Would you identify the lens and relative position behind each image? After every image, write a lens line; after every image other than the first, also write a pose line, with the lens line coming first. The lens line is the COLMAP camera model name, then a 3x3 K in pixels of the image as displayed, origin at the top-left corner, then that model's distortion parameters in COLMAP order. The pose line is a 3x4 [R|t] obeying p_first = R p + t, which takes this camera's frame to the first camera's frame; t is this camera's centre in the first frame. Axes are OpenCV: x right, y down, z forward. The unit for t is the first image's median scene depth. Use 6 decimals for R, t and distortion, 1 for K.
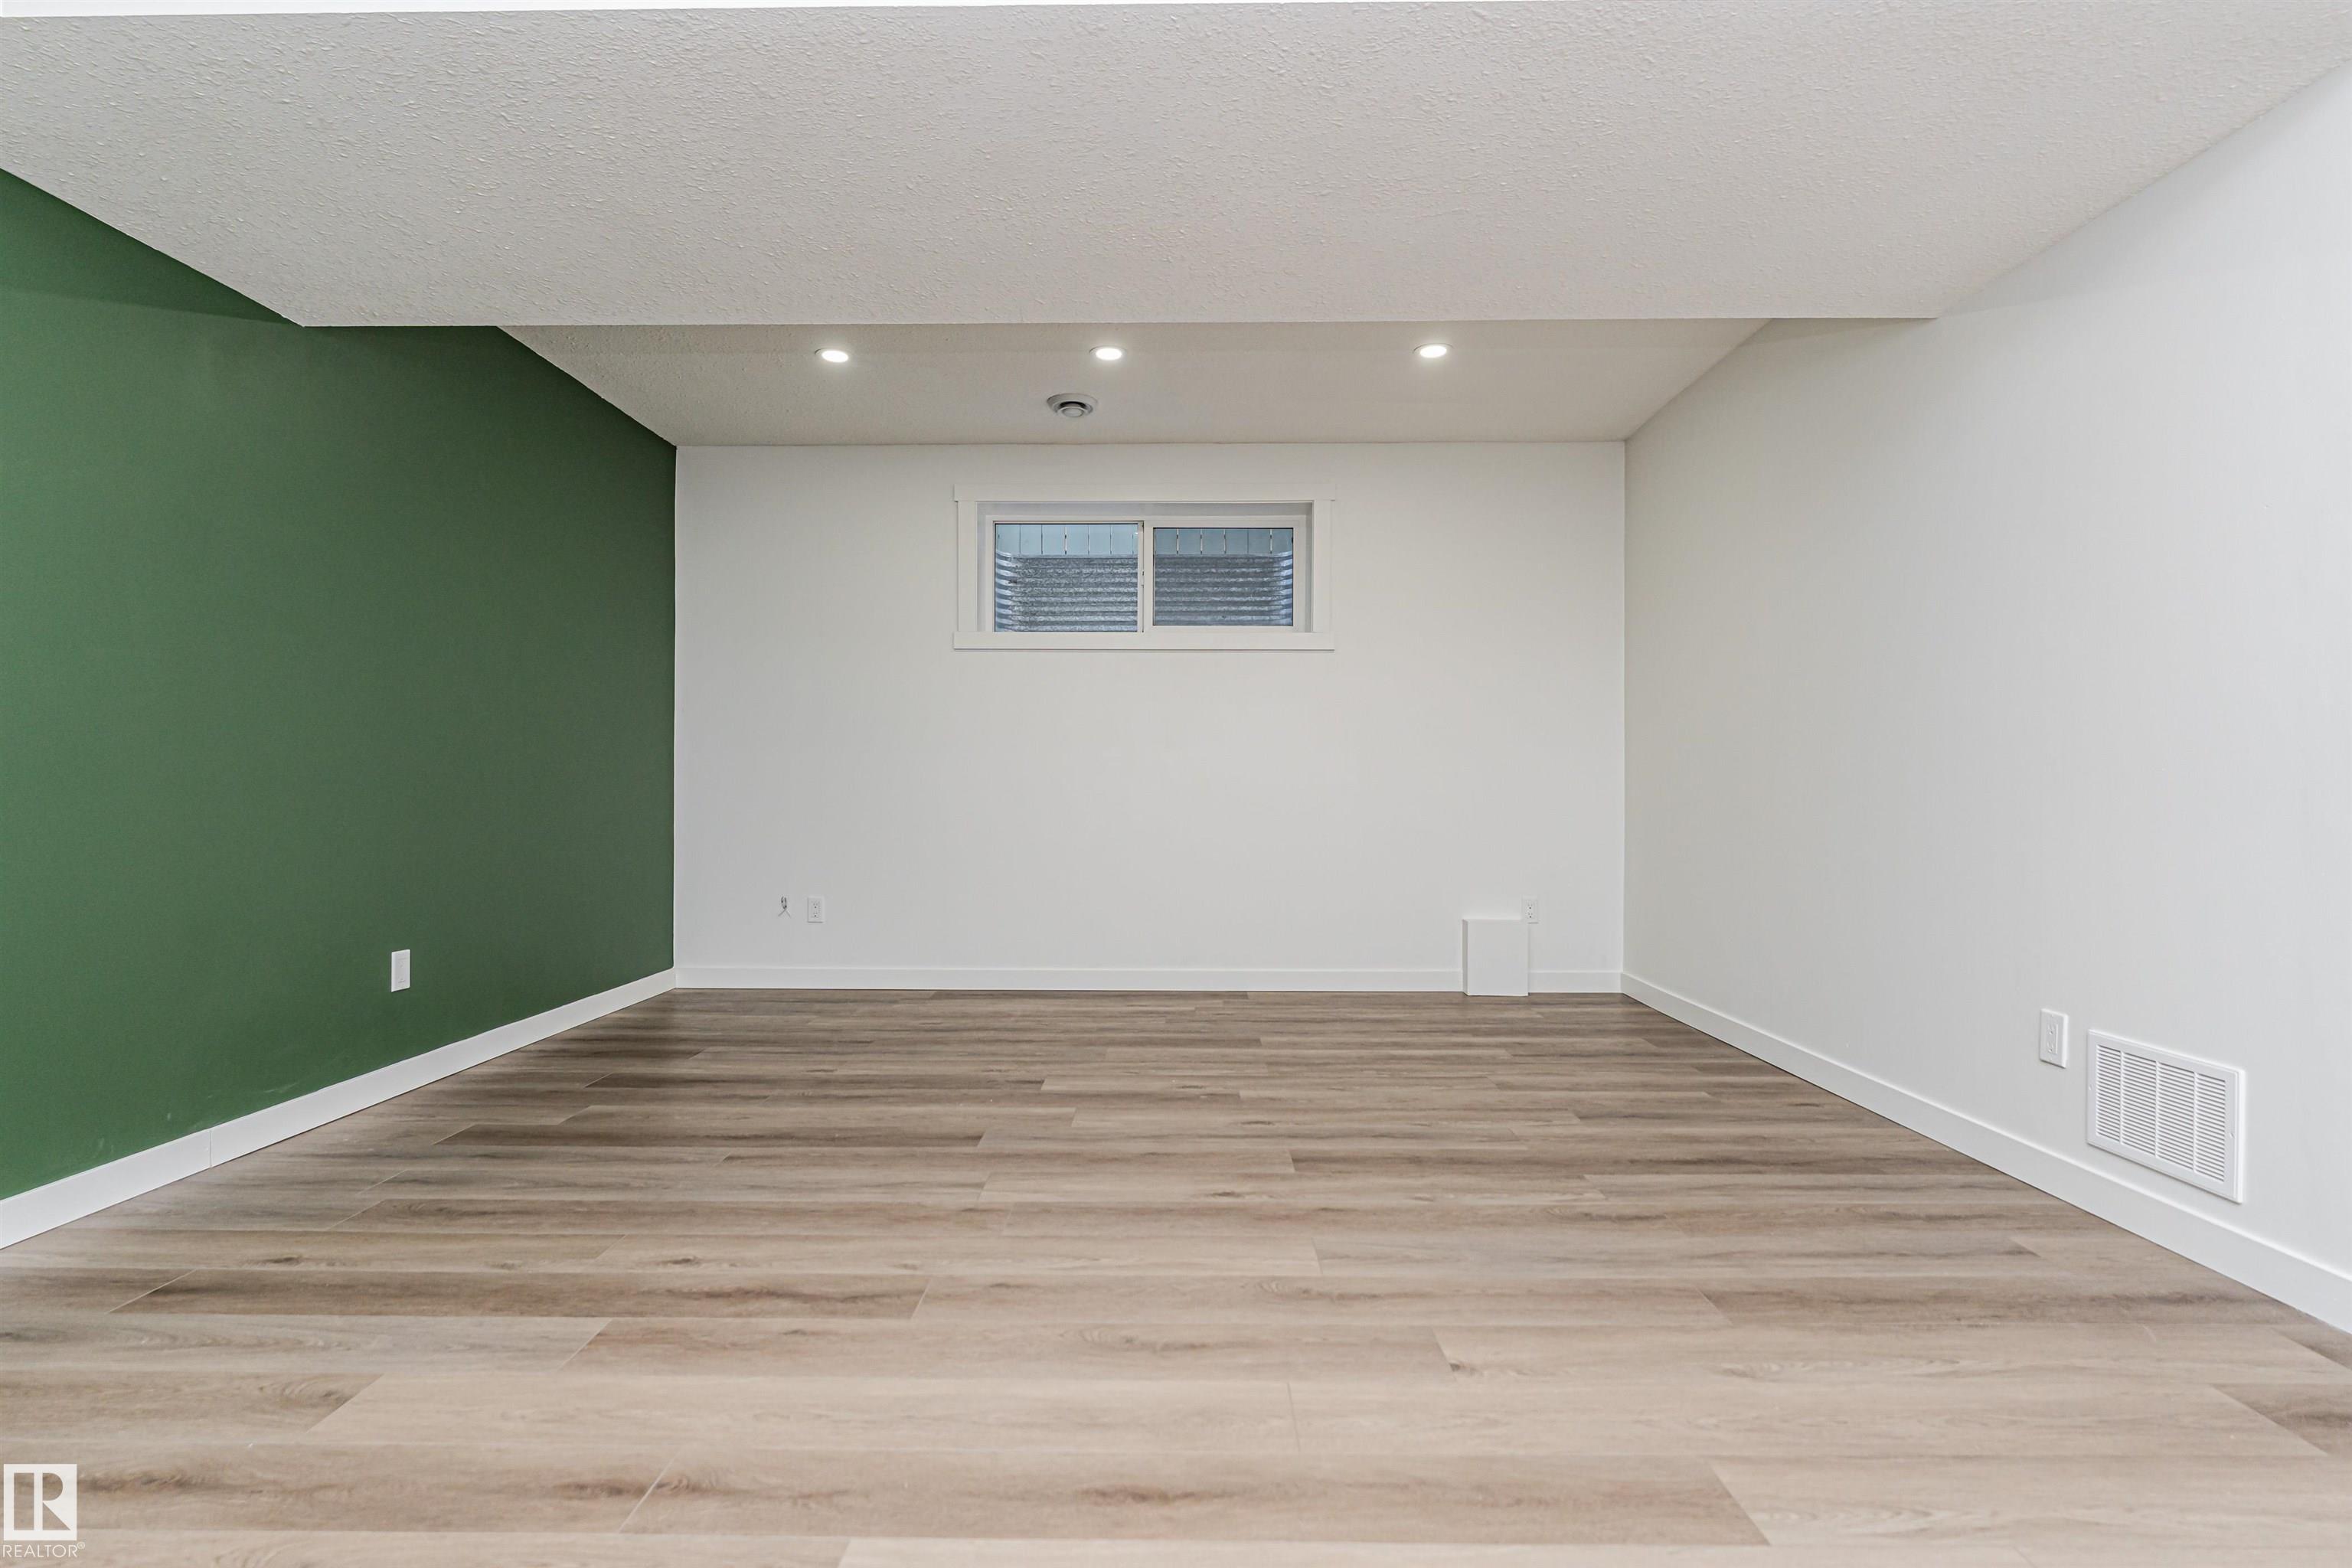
lens RADIAL K [[1125.3, 0, 1175.2], [0, 1125.3, 788.1], [0, 0, 1]] dist [-0.000662, -0.000604]
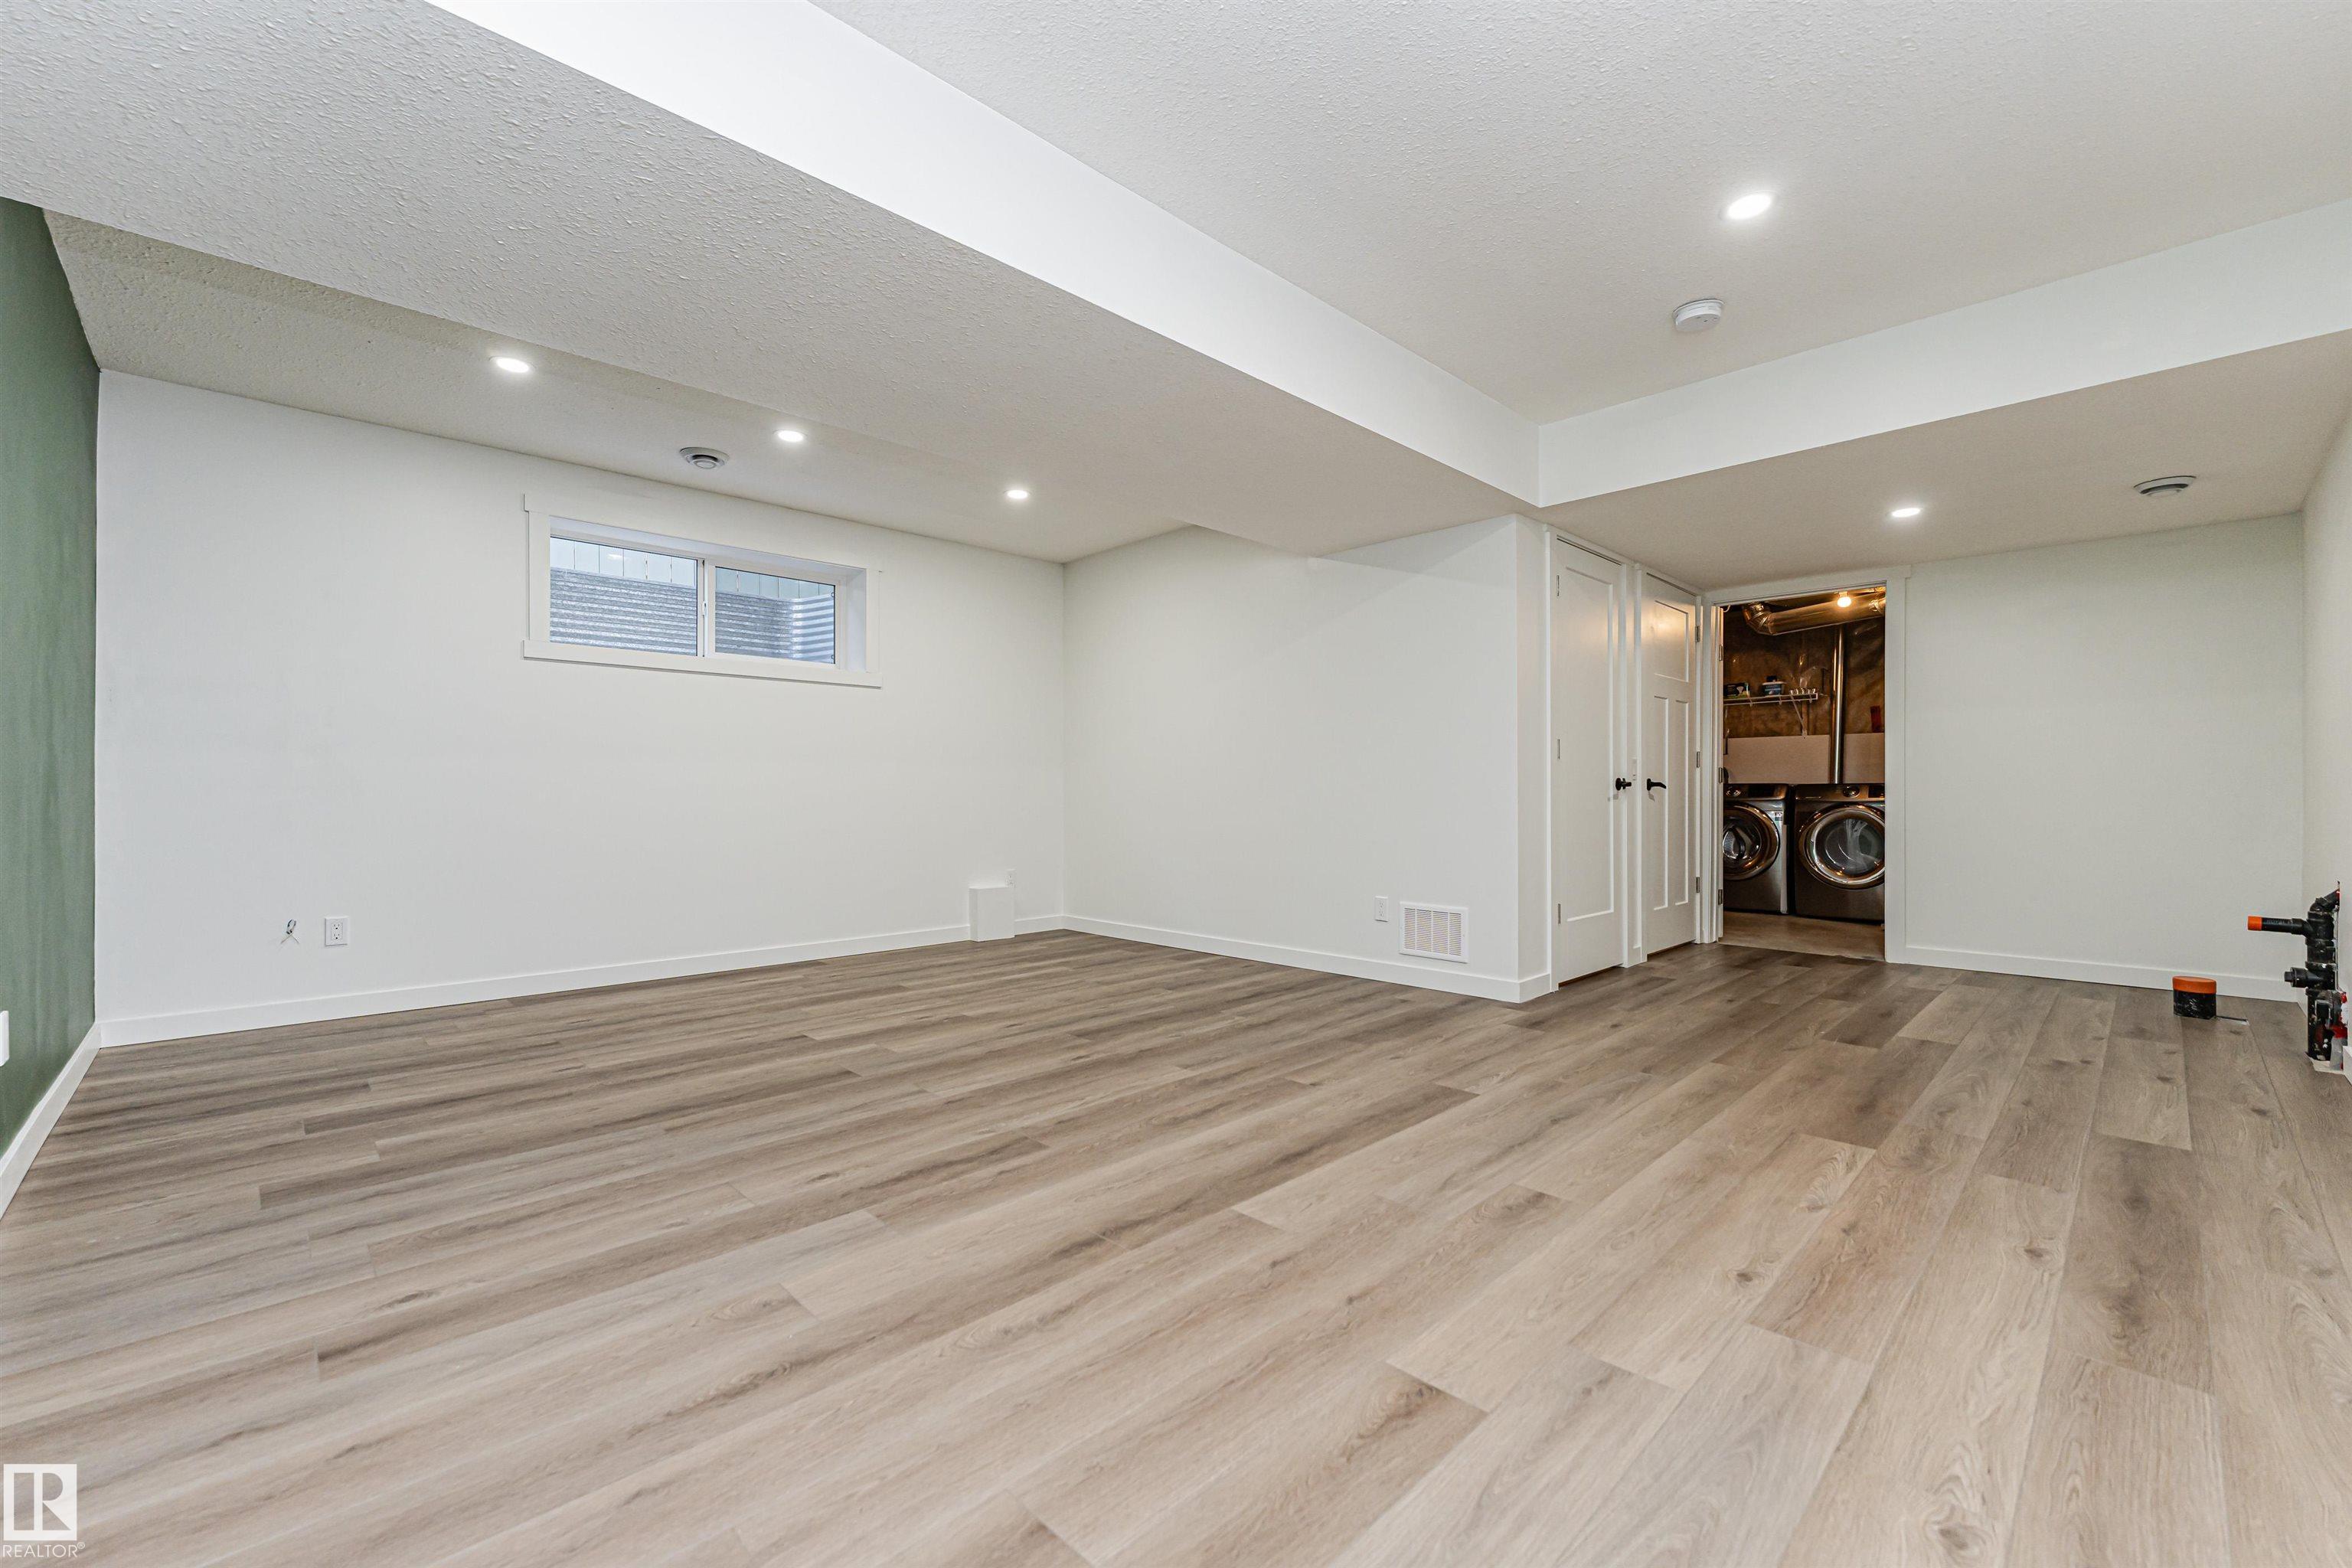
lens RADIAL K [[935.8, 0, 1181.0], [0, 935.8, 792.7], [0, 0, 1]] dist [-0.000566, 0.000401]
pose [[0.713692, -0.002346, 0.700455, -0.767666], [0.002076, 0.999997, 0.001233, -0.004471], [-0.700456, 0.000574, 0.713695, -0.015266]]
